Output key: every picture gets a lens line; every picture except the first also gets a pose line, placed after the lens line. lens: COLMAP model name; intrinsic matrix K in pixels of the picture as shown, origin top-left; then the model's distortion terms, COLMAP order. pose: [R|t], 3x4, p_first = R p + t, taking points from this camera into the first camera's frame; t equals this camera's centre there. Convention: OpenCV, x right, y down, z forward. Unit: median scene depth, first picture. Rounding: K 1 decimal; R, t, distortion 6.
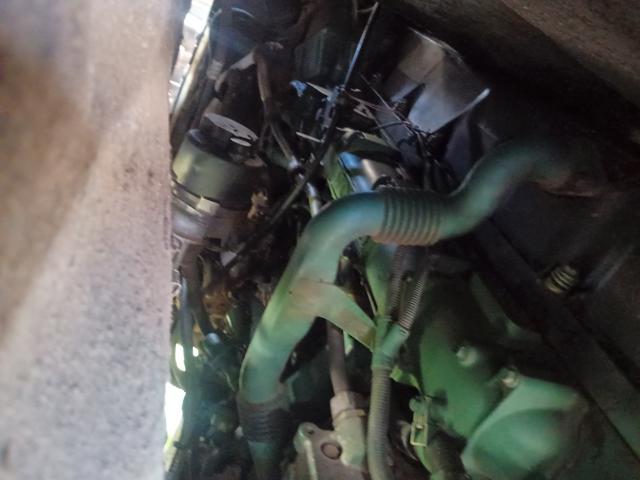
lens RADIAL K [[543.6, 0, 320.0], [0, 543.6, 229.4], [0, 0, 1]] dist [-0.001609, -0.012234]
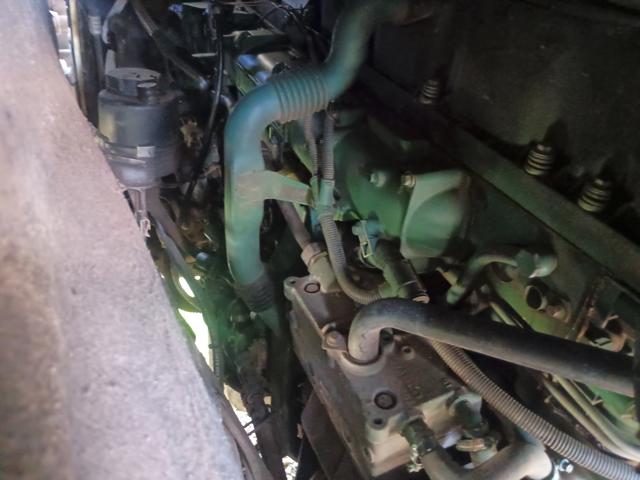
lens RADIAL K [[543.6, 0, 320.0], [0, 543.6, 229.4], [0, 0, 1]] dist [-0.001609, -0.012234]
pose [[0.916983, -0.398883, 0.005806, 0.060142], [0.389861, 0.899138, 0.198894, 0.021276], [-0.084556, -0.180119, 0.980004, -0.173485]]
